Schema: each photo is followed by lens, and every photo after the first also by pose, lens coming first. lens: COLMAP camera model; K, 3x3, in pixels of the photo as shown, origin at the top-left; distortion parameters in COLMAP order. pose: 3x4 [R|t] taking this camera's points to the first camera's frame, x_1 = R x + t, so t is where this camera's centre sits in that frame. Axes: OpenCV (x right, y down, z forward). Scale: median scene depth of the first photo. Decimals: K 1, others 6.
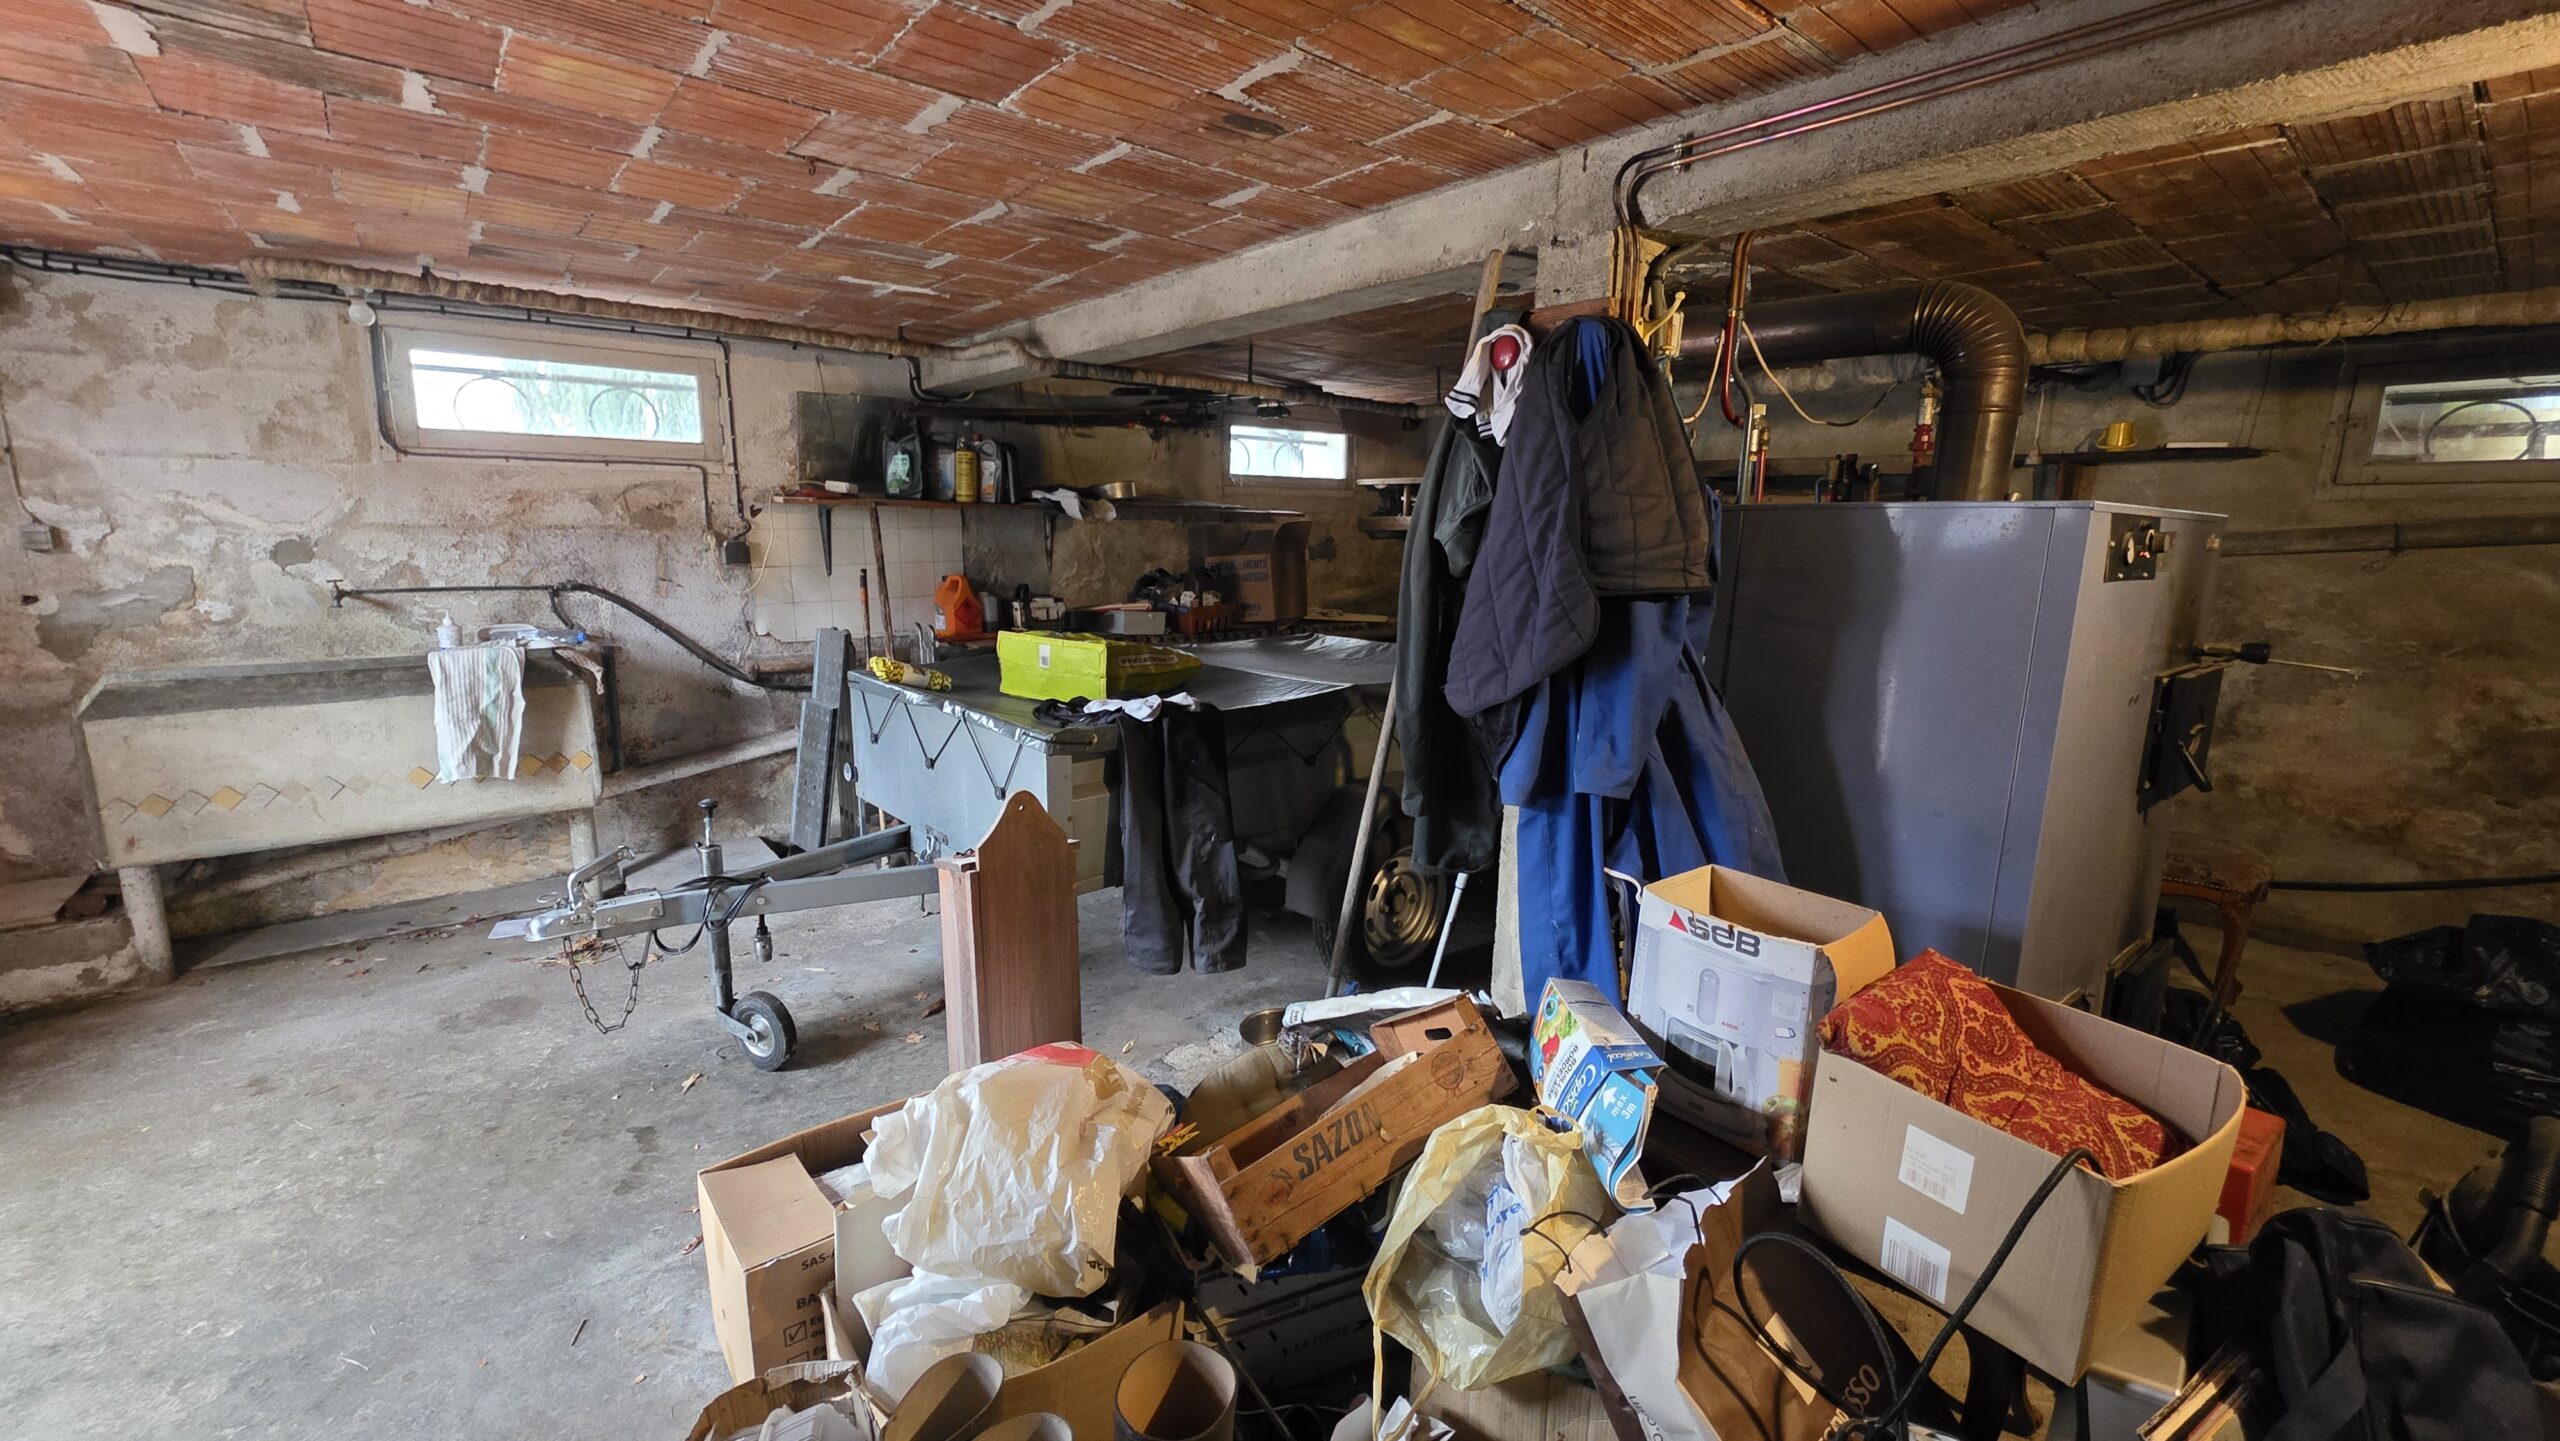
lens RADIAL K [[1012.5, 0, 1265.1], [0, 1012.5, 720.0], [0, 0, 1]] dist [-0.001961, 0.000103]
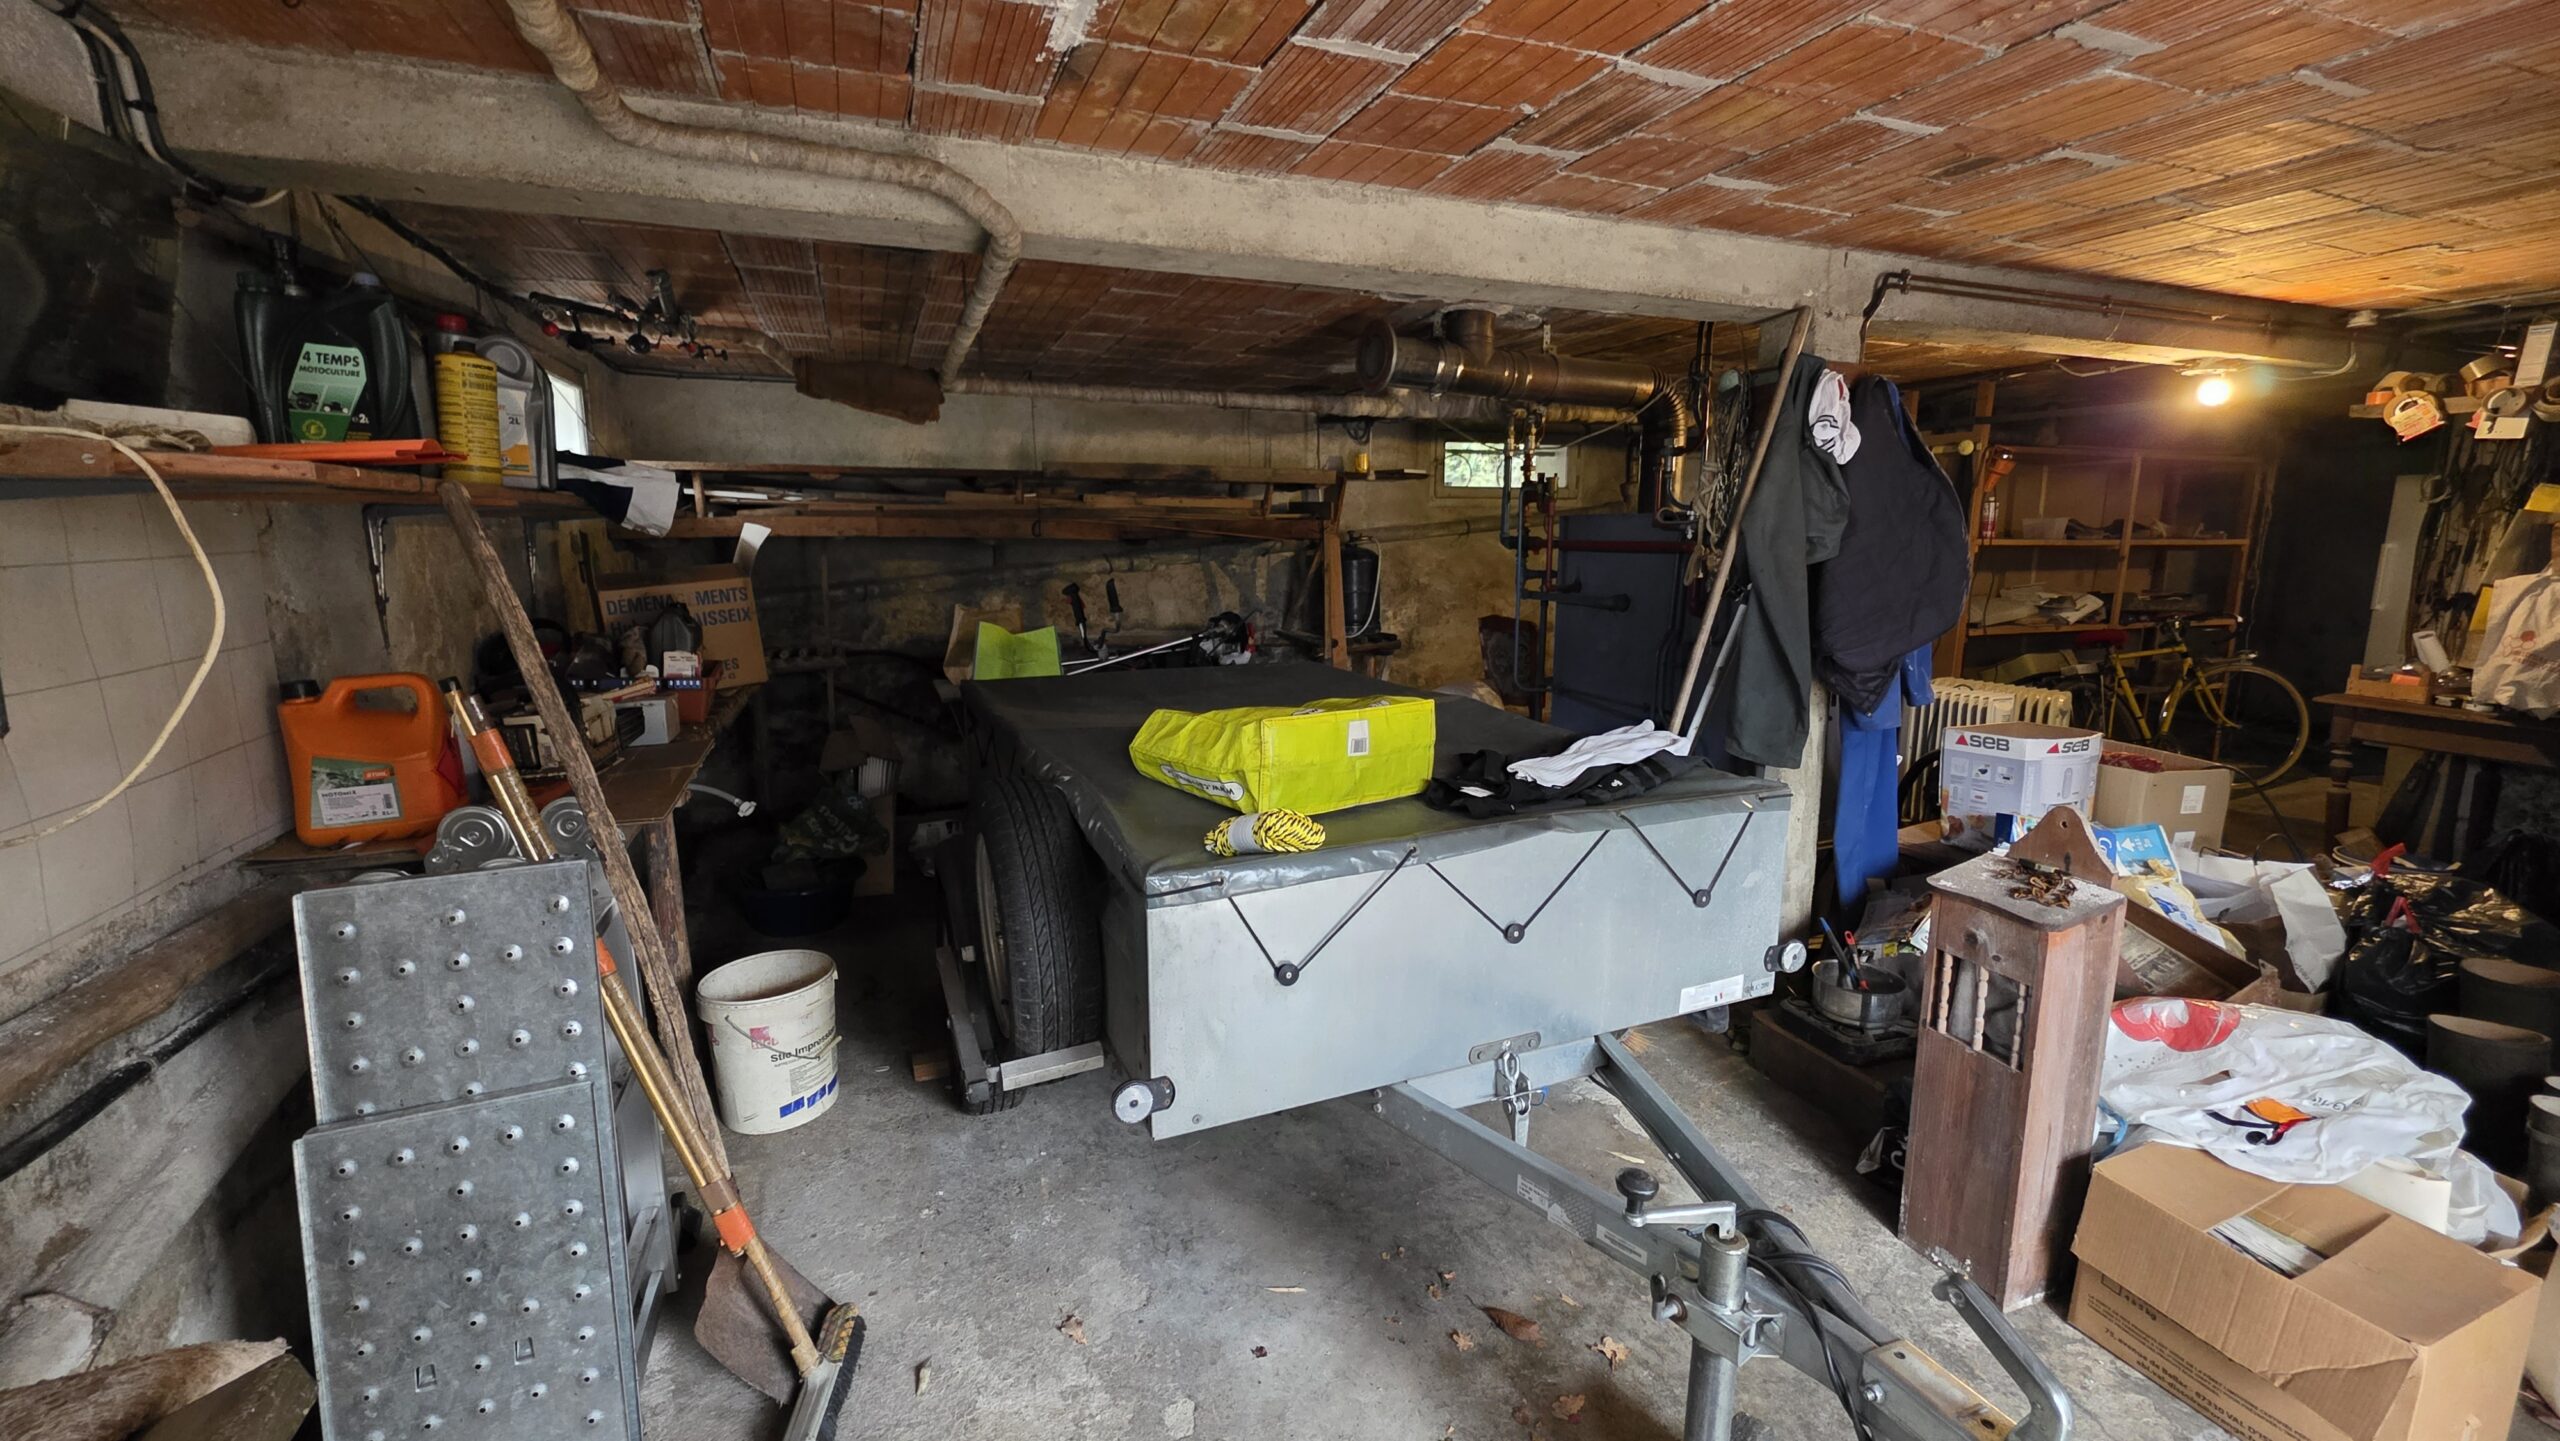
lens RADIAL K [[1012.5, 0, 1273.3], [0, 1012.5, 713.9], [0, 0, 1]] dist [-0.001961, 0.000103]
pose [[0.323497, -0.183457, 0.928274, -1.050237], [0.187222, 0.974040, 0.127256, -0.215697], [-0.927522, 0.132626, 0.349446, 1.048465]]
